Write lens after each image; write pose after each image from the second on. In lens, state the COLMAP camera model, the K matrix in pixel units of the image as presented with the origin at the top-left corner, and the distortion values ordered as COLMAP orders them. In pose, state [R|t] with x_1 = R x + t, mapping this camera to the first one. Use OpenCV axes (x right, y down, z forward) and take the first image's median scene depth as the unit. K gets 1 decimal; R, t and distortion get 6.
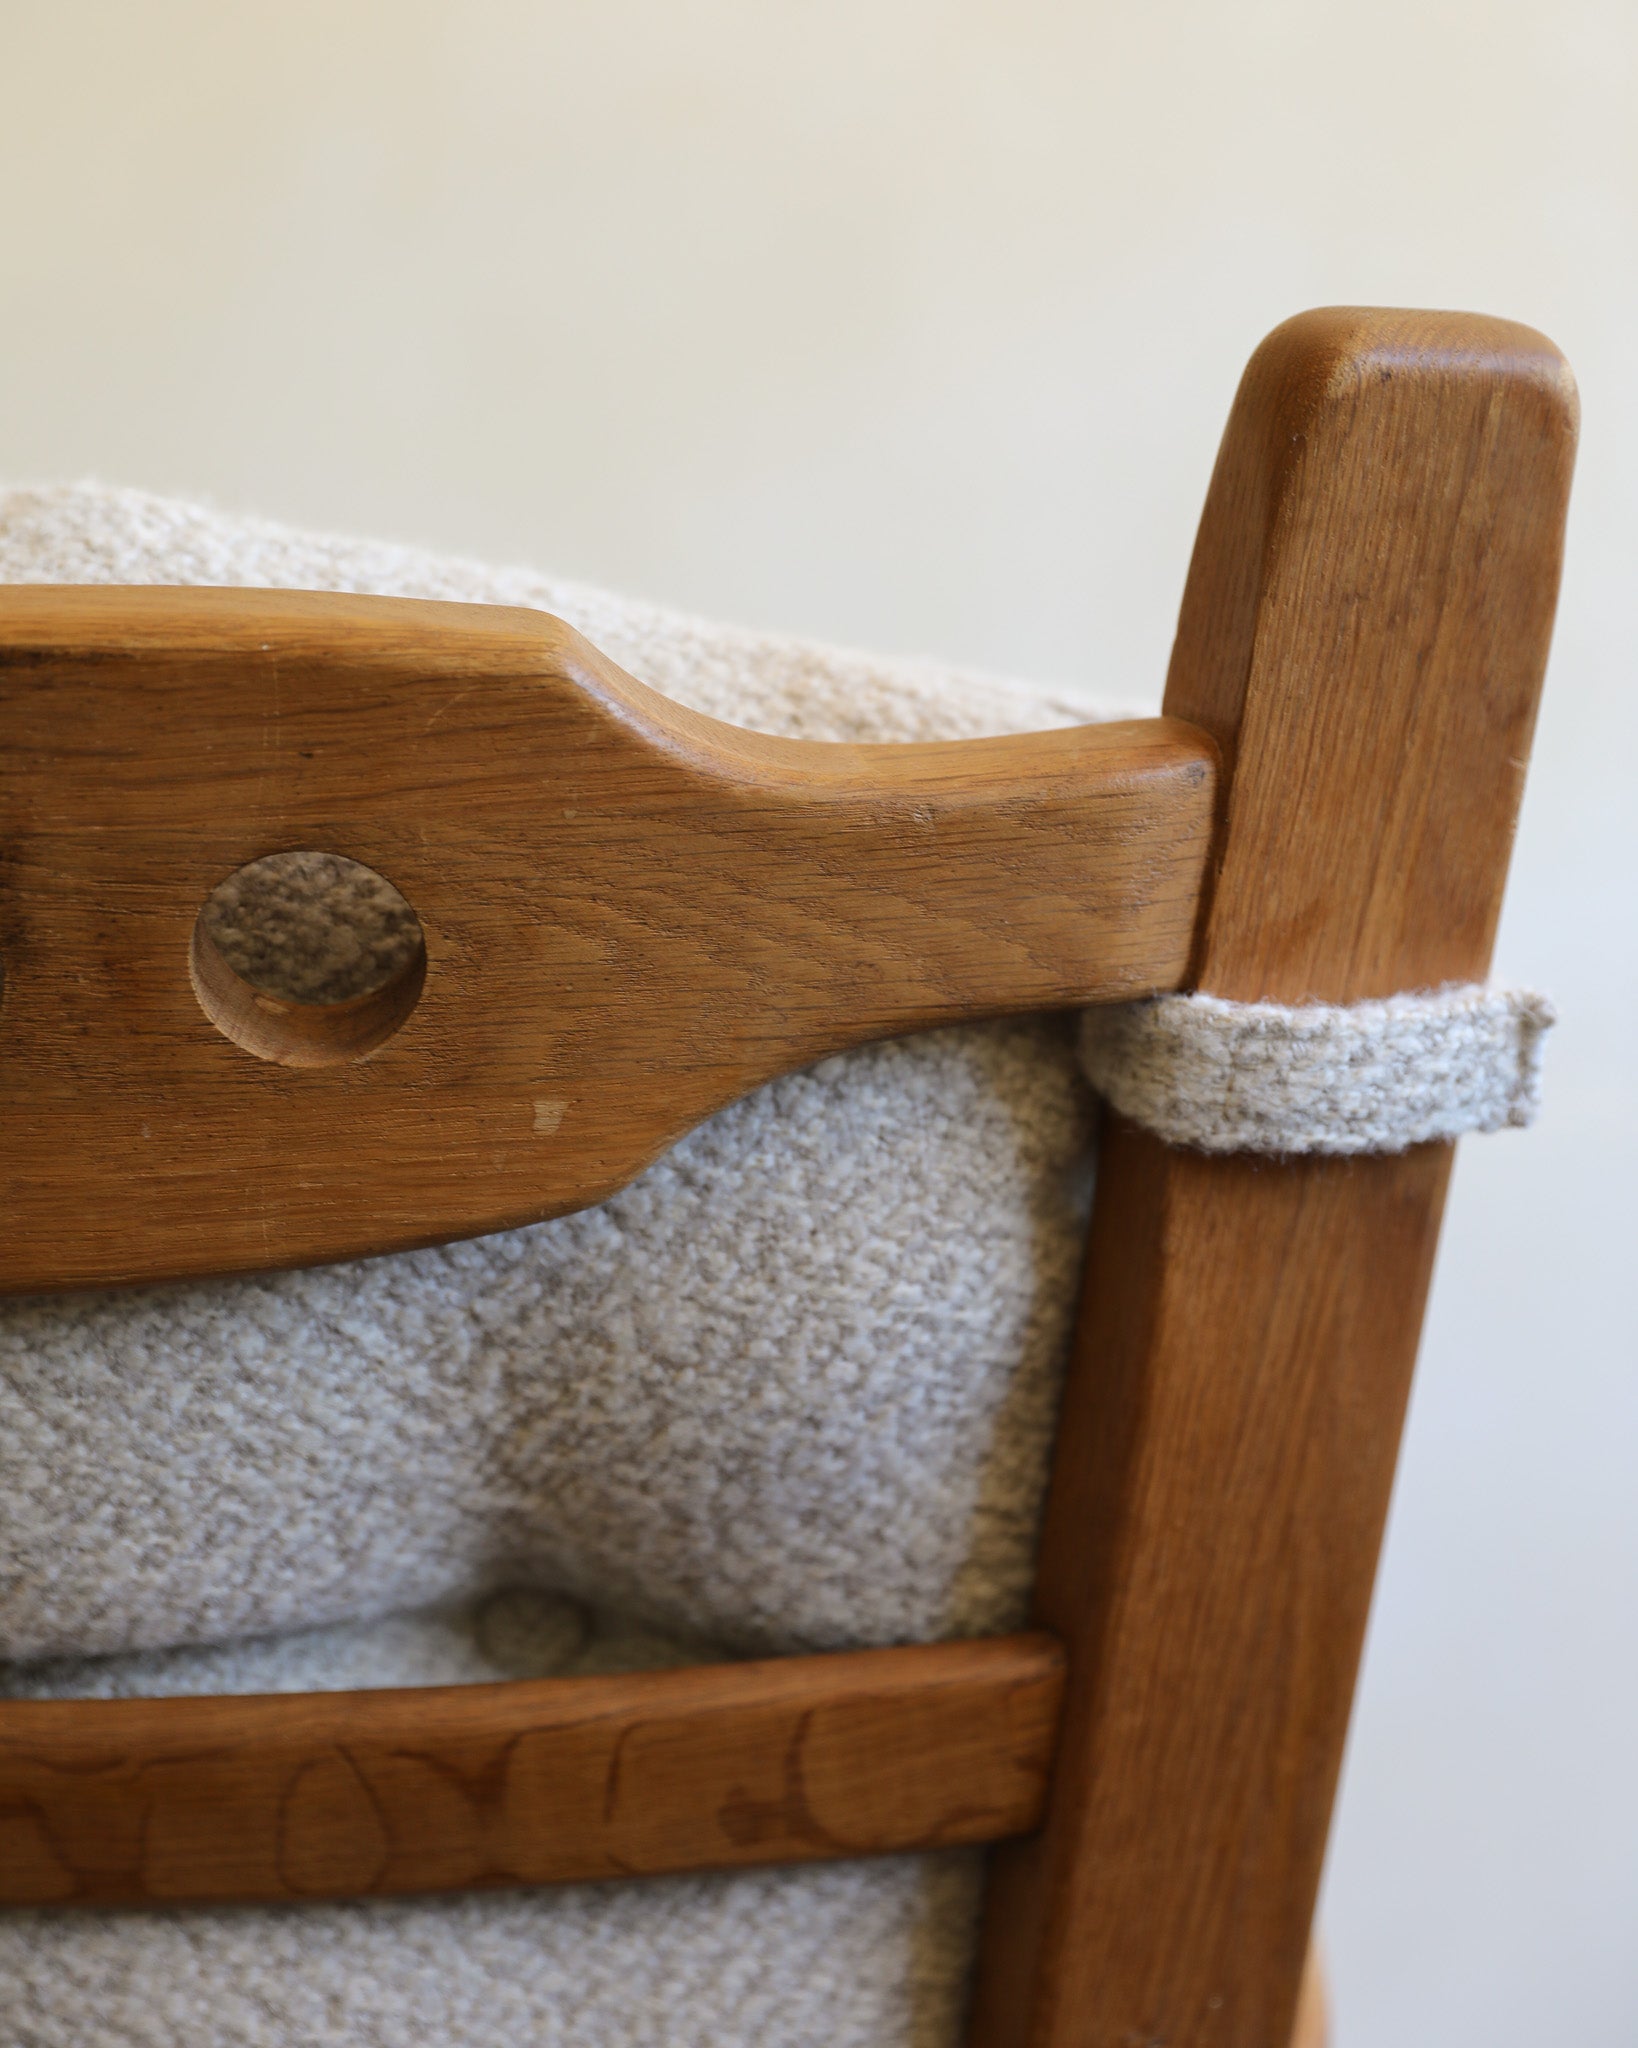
lens RADIAL K [[3285.1, 0, 817.9], [0, 3285.1, 1127.3], [0, 0, 1]] dist [0.064481, 0.123692]
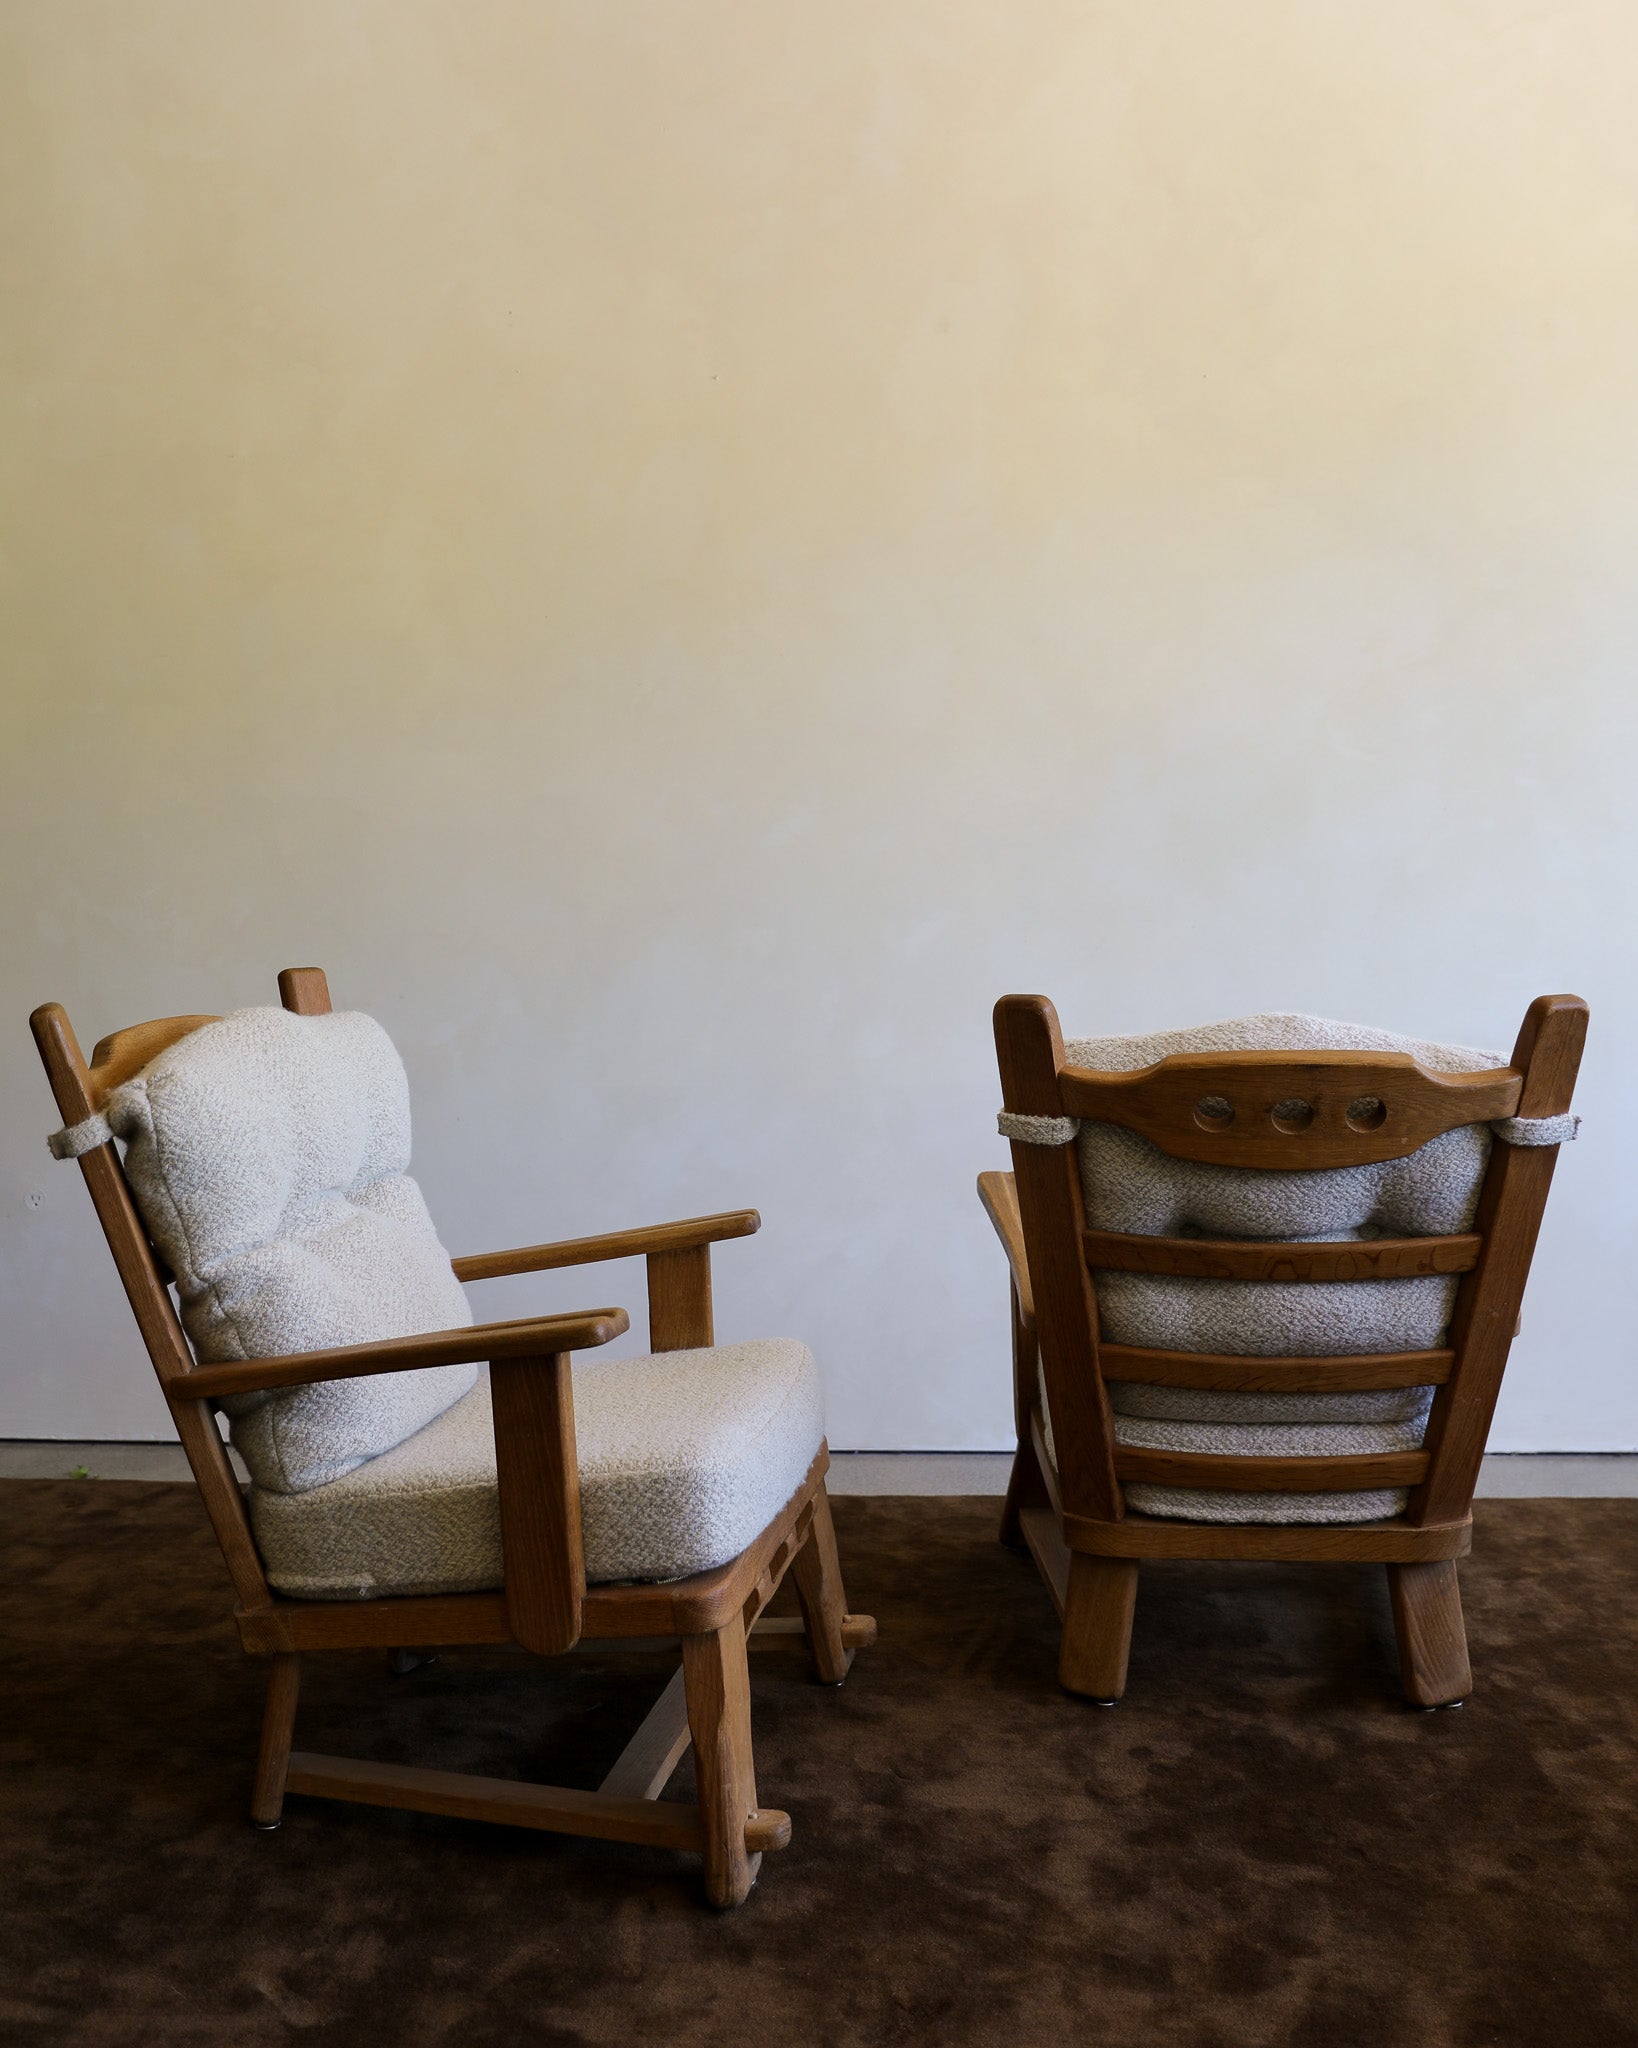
lens RADIAL K [[2022.9, 0, 819.0], [0, 2022.9, 1024.0], [0, 0, 1]] dist [-0.013717, 0.005466]
pose [[0.998706, 0.004771, -0.050623, -0.858788], [-0.002273, 0.998782, 0.049287, -0.351279], [0.050796, -0.049108, 0.997501, -2.359511]]
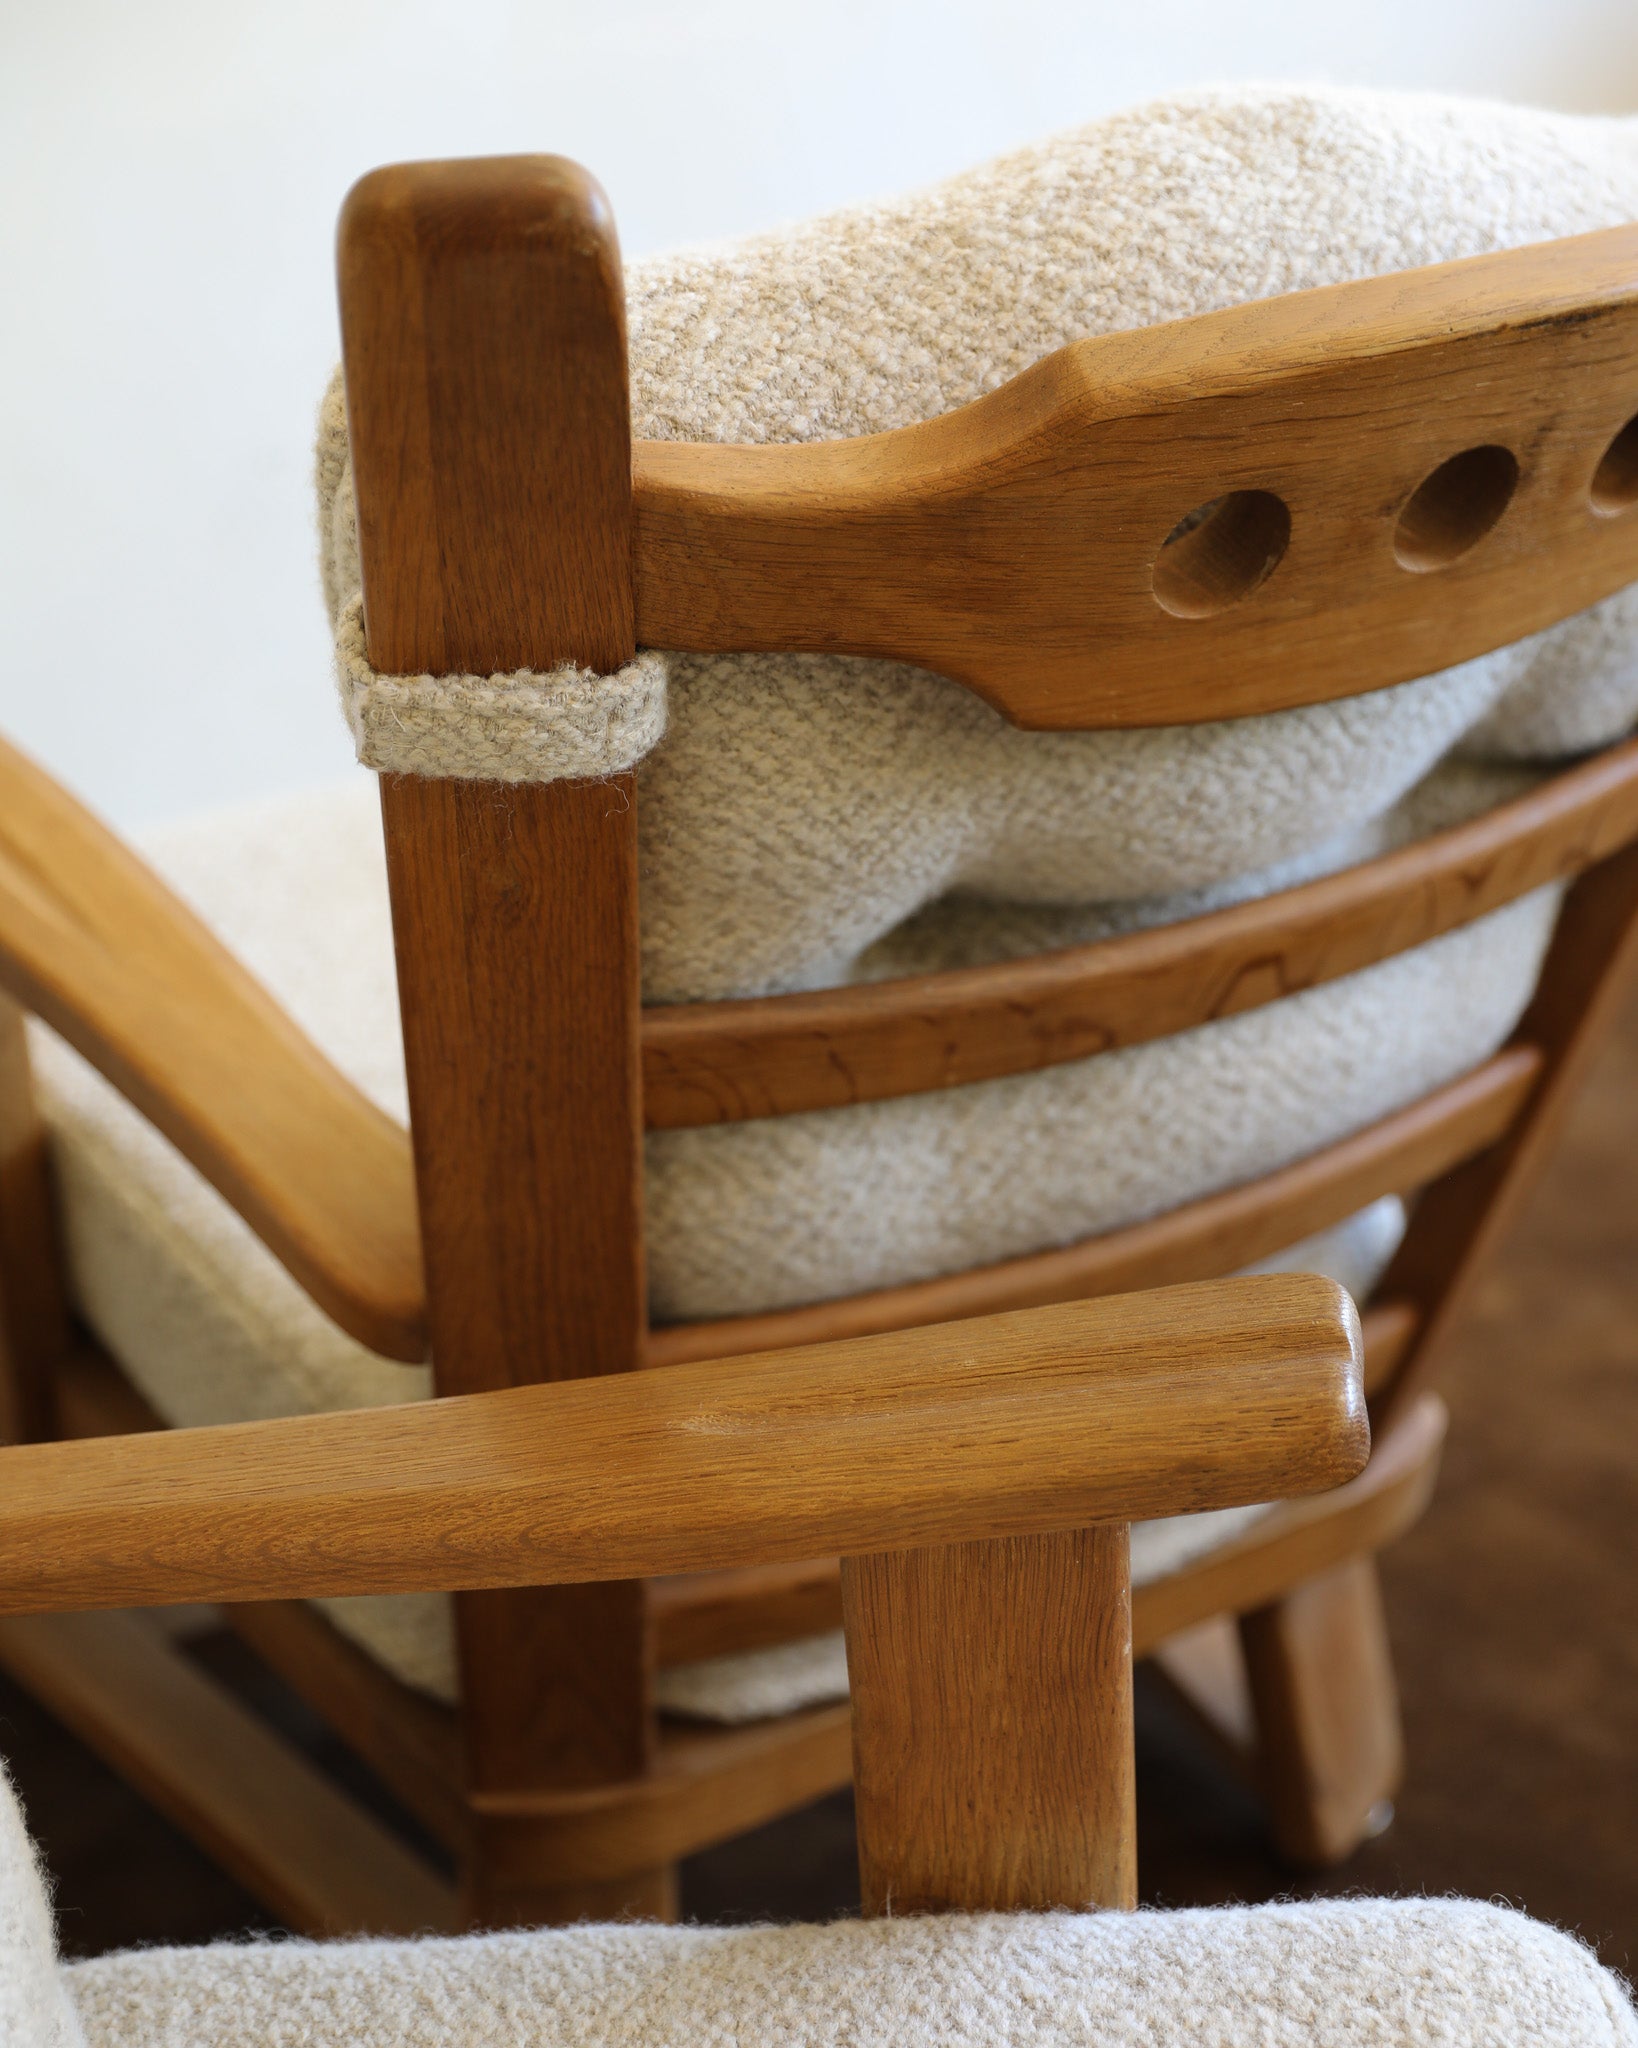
lens RADIAL K [[3285.1, 0, 817.9], [0, 3285.1, 1127.3], [0, 0, 1]] dist [0.064481, 0.123692]
pose [[0.811875, -0.277312, 0.513768, -1.292227], [0.039047, 0.903814, 0.426141, -0.422676], [-0.582524, -0.325912, 0.744612, -0.117617]]
